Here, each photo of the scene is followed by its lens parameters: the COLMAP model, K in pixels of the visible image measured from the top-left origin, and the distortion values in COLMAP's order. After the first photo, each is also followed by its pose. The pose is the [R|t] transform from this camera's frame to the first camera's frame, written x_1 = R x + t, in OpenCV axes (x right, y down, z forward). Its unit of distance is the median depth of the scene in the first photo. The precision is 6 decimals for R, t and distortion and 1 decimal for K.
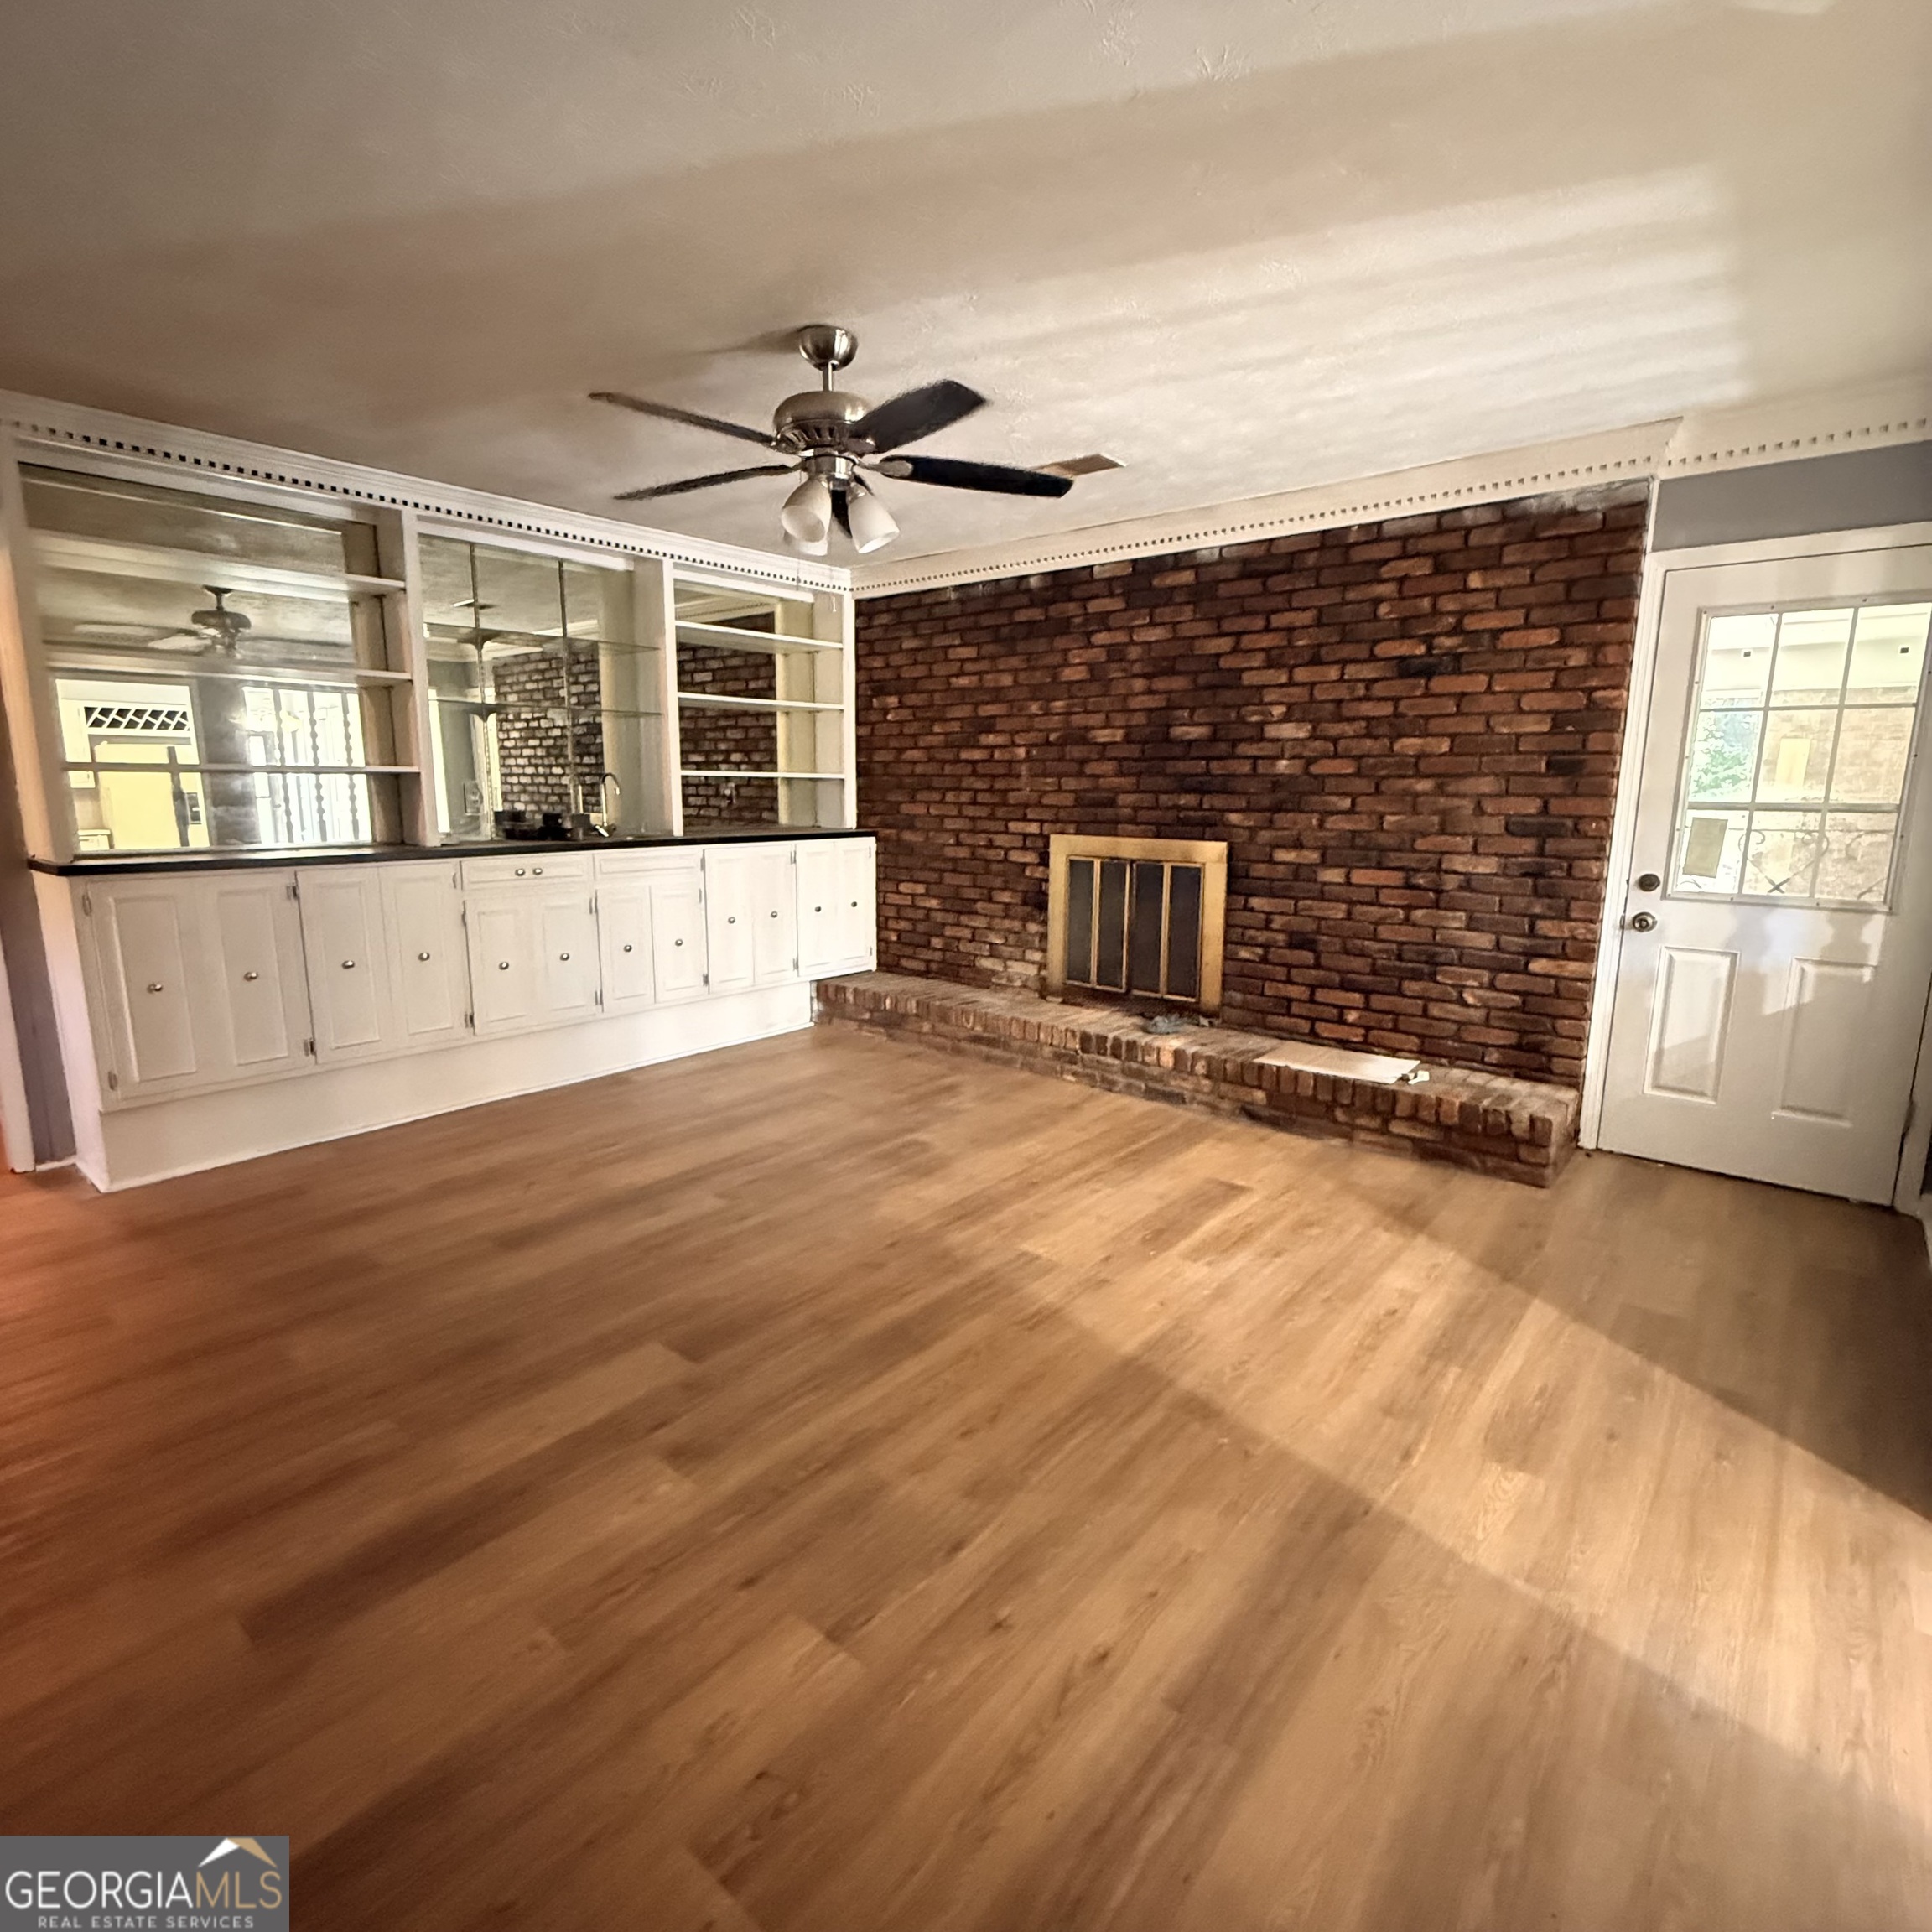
lens RADIAL K [[1030.1, 0, 966.0], [0, 1030.1, 967.5], [0, 0, 1]] dist [-0.002294, 0.000443]
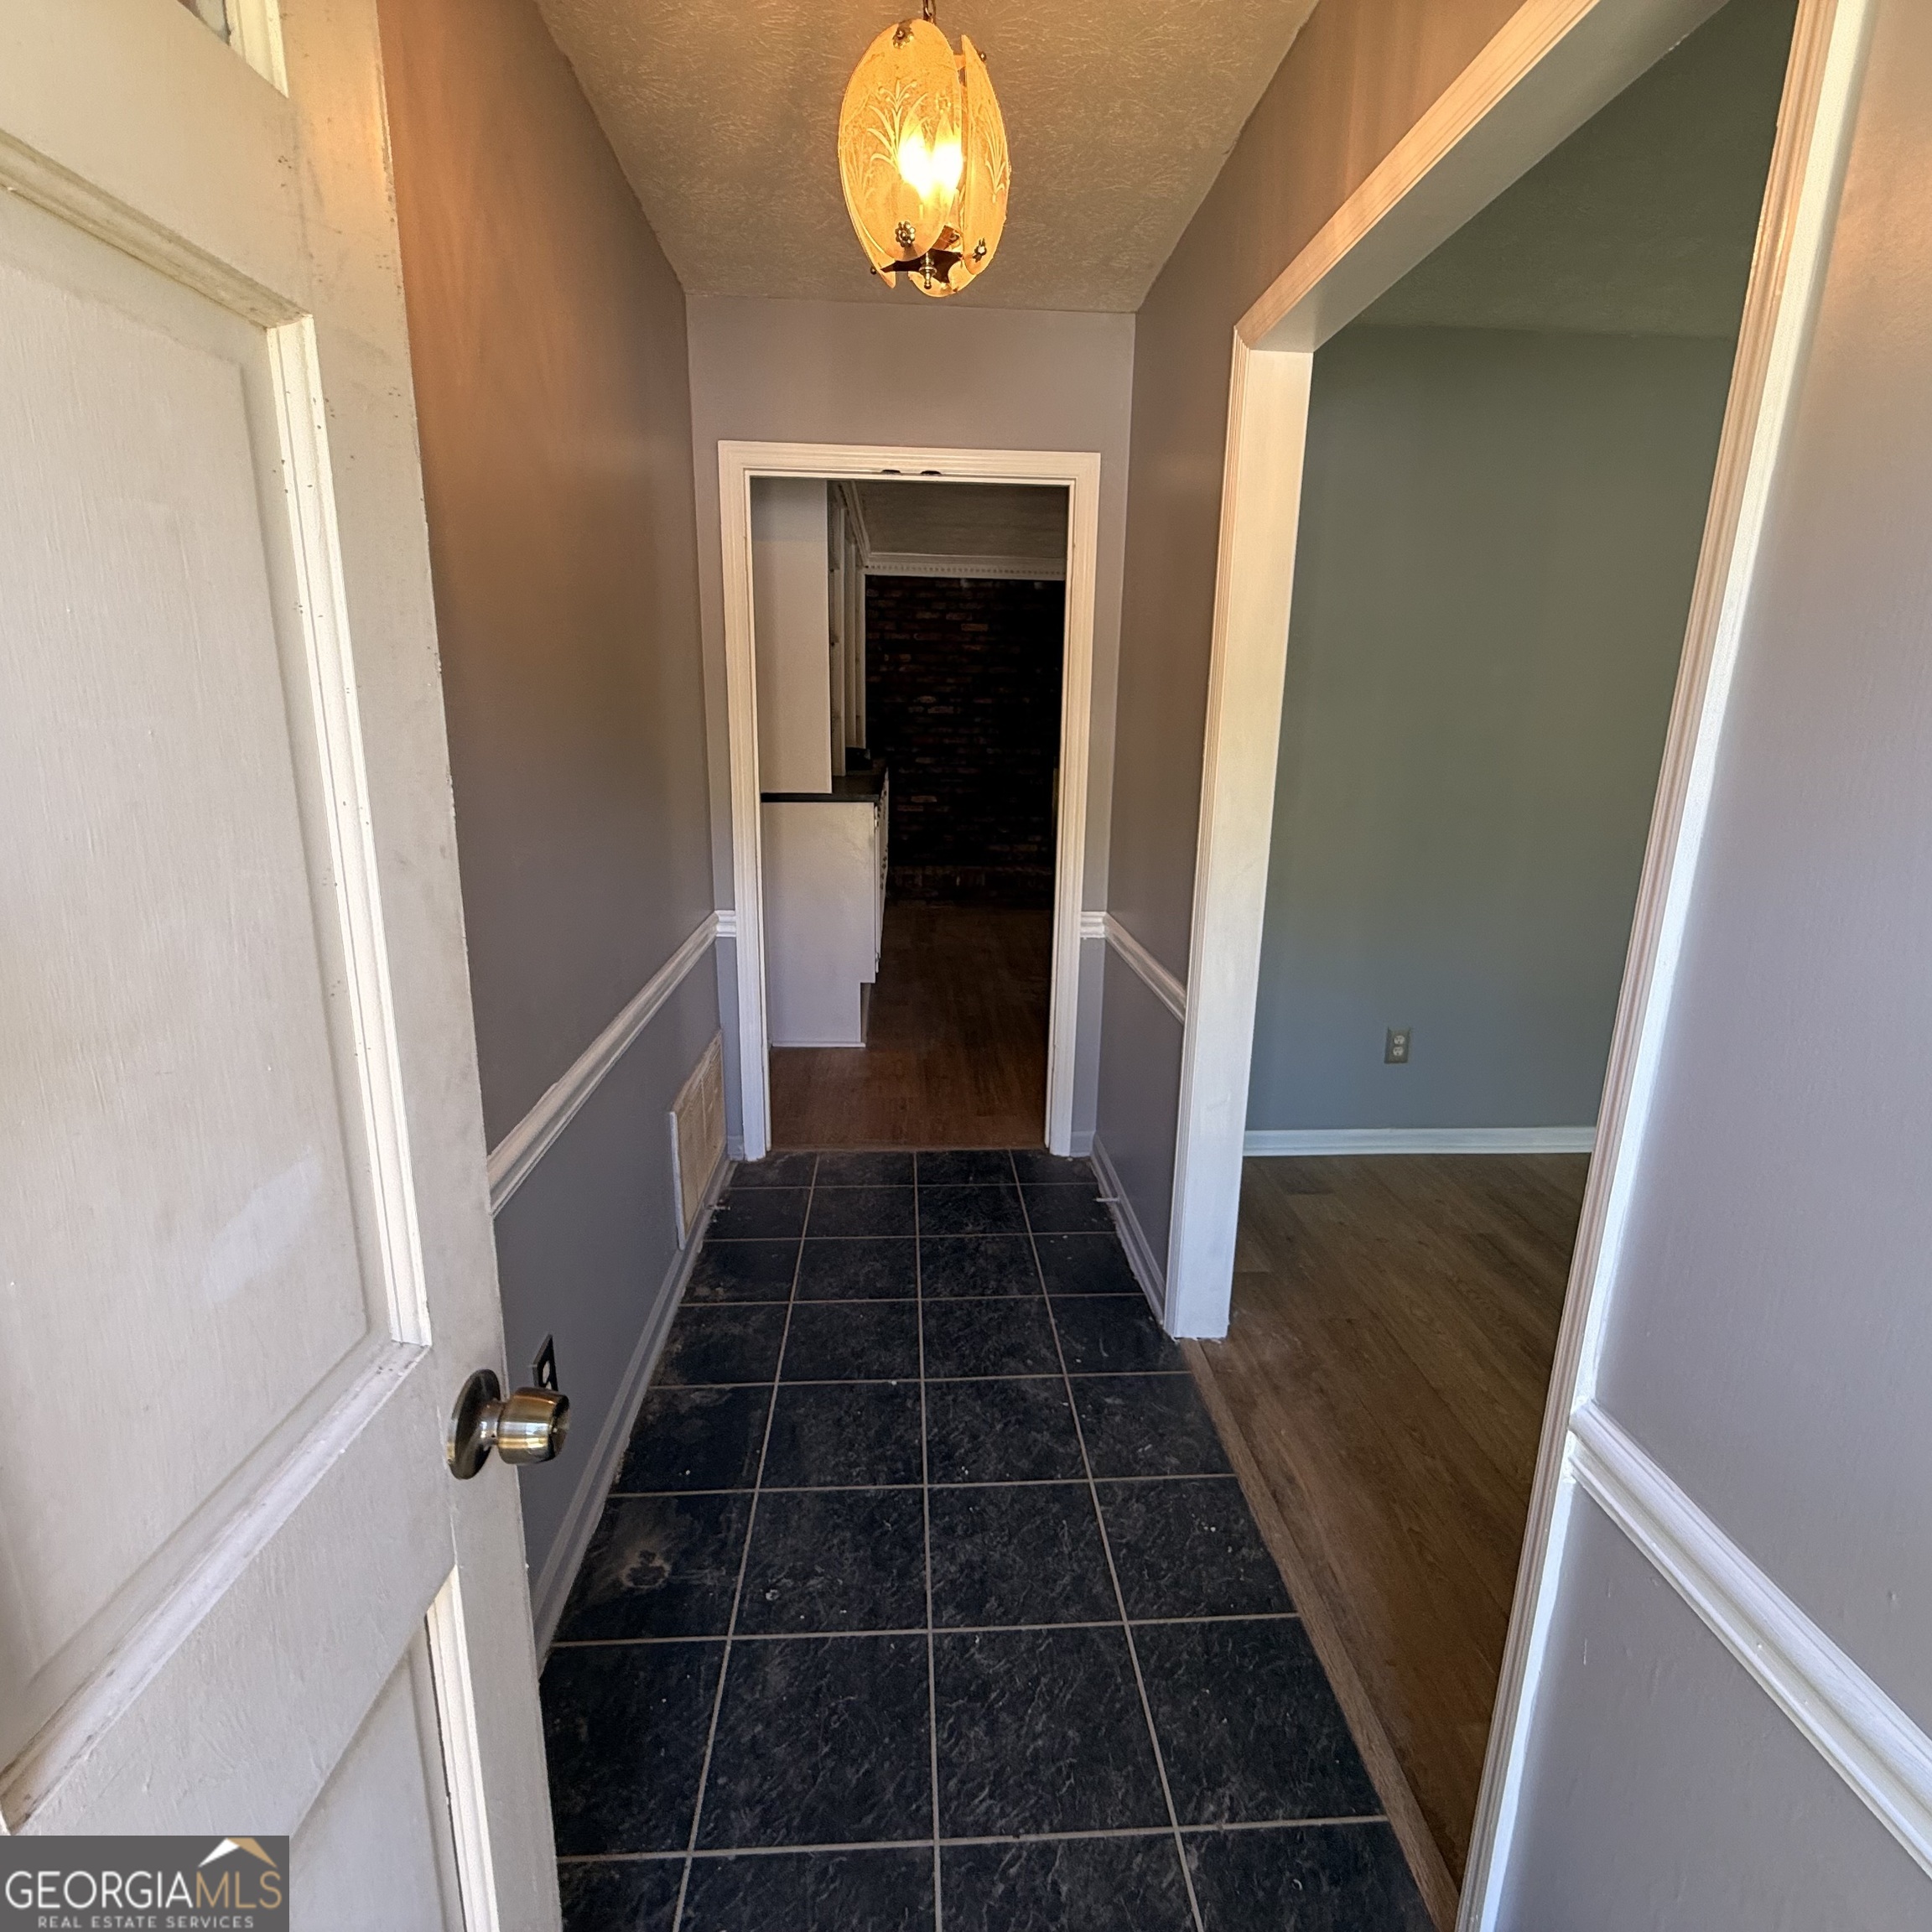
lens RADIAL K [[1030.1, 0, 966.5], [0, 1030.1, 965.3], [0, 0, 1]] dist [-0.002294, 0.000443]
pose [[0.723460, -0.158666, 0.671886, -1.097446], [0.110877, 0.987302, 0.113763, -0.011267], [-0.681404, -0.007807, 0.731866, -0.028588]]
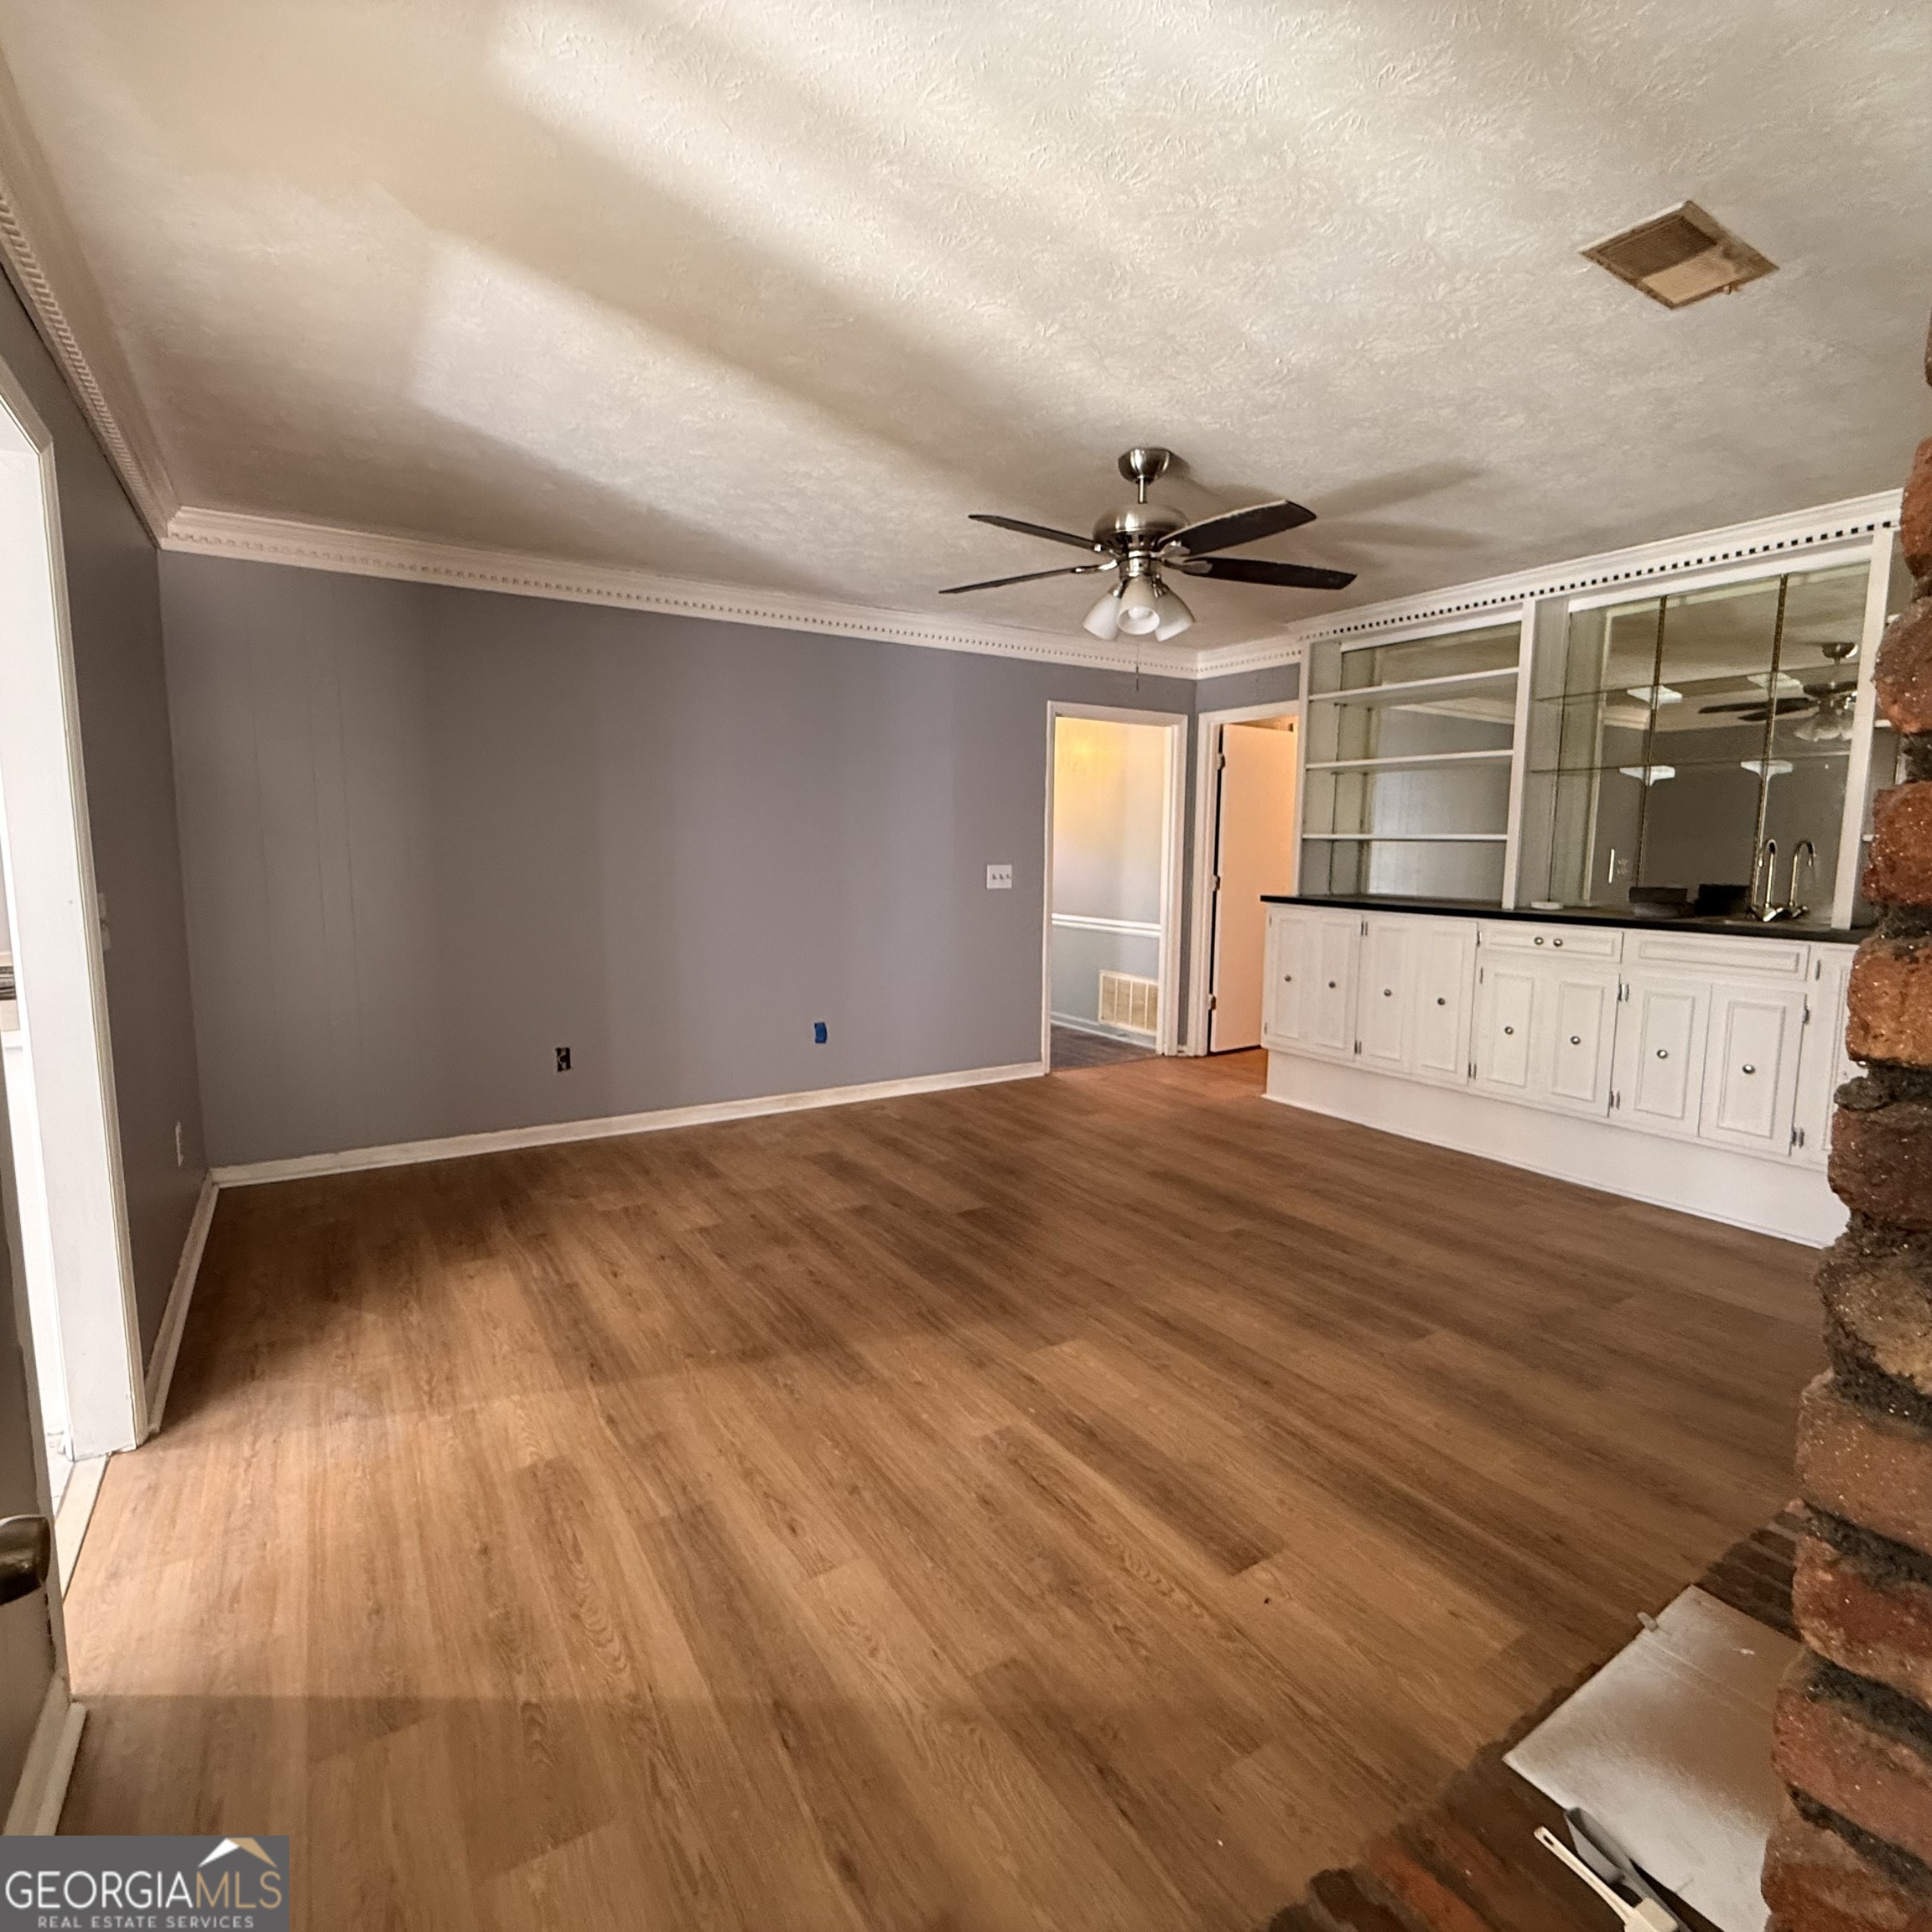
lens RADIAL K [[1030.1, 0, 966.7], [0, 1030.1, 958.2], [0, 0, 1]] dist [-0.002294, 0.000443]
pose [[-0.304336, 0.100470, -0.947252, 0.943474], [-0.180191, 0.970396, 0.160817, -0.194980], [0.935367, 0.219629, -0.277223, 1.110189]]
